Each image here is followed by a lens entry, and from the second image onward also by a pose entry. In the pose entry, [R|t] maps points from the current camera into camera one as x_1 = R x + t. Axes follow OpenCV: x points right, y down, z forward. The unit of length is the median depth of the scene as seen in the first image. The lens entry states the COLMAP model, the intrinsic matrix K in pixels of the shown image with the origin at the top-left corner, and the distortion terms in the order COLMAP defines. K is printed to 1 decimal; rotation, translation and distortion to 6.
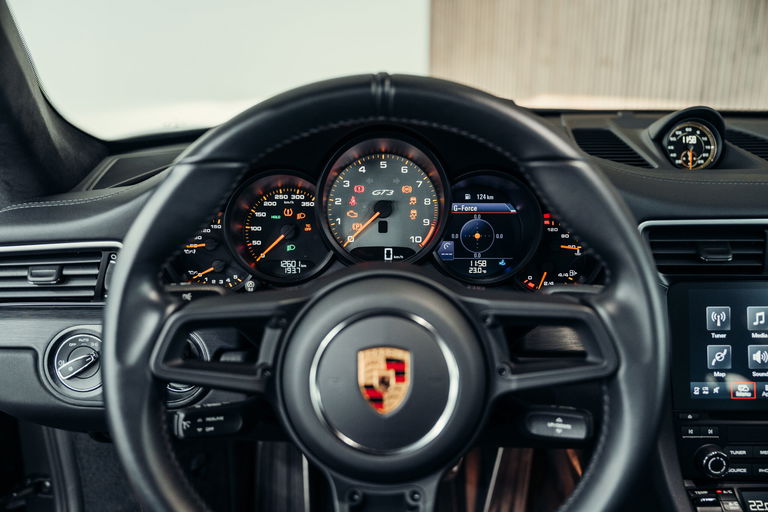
lens RADIAL K [[707.3, 0, 384.0], [0, 707.3, 256.0], [0, 0, 1]] dist [0.013324, 0.013200]
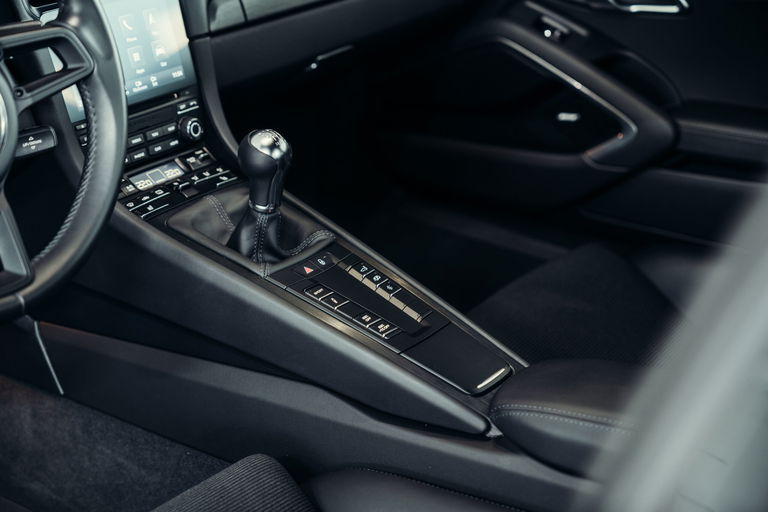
lens RADIAL K [[1472.5, 0, 384.0], [0, 1472.5, 256.0], [0, 0, 1]] dist [0.045440, -0.061575]
pose [[0.564084, -0.304590, 0.767486, -1.174576], [0.196293, 0.952297, 0.233664, -0.029915], [-0.802047, 0.018846, 0.596964, -0.783529]]
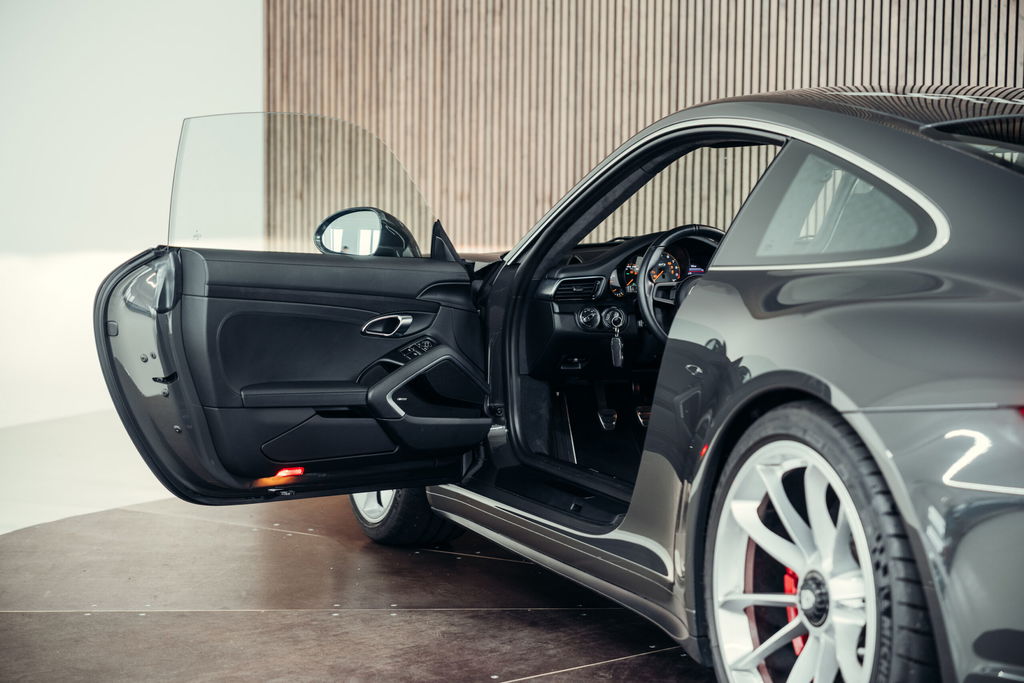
lens RADIAL K [[1963.3, 0, 512.0], [0, 1963.3, 341.5], [0, 0, 1]] dist [0.045440, -0.061575]
pose [[0.925500, -0.021437, 0.378141, -3.514372], [0.088959, 0.982770, -0.162015, 1.423936], [-0.368152, 0.183584, 0.911461, -5.849732]]
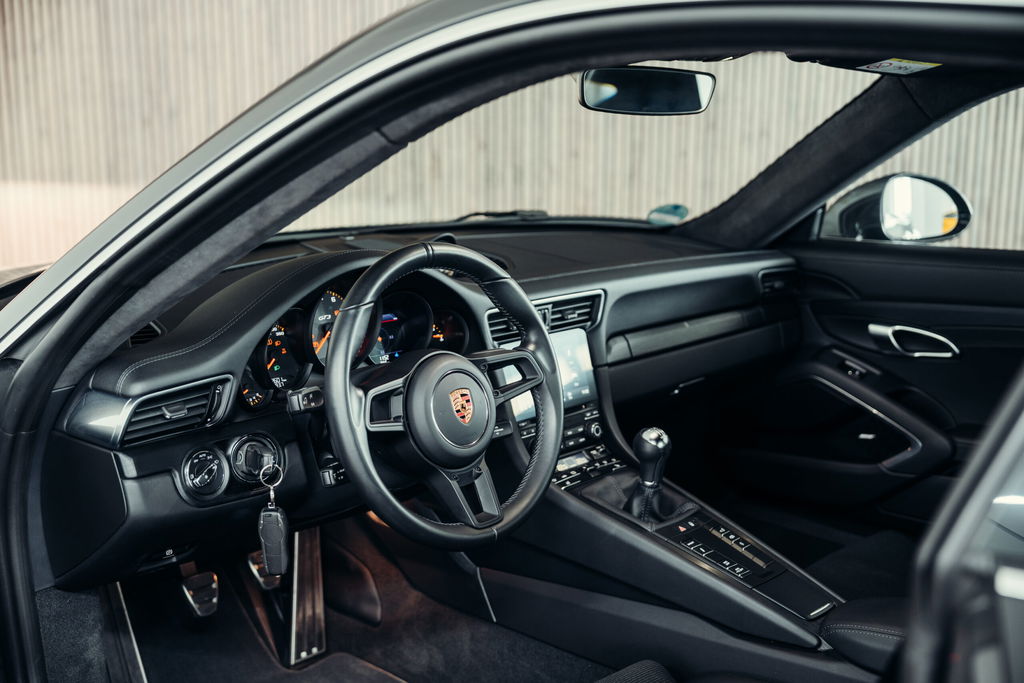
lens RADIAL K [[1268.5, 0, 512.0], [0, 1268.5, 341.5], [0, 0, 1]] dist [0.014604, 0.020755]
pose [[0.669464, -0.143434, 0.728865, -1.550749], [0.192559, 0.981151, 0.016217, -0.013972], [-0.717453, 0.129493, 0.684465, -0.934881]]
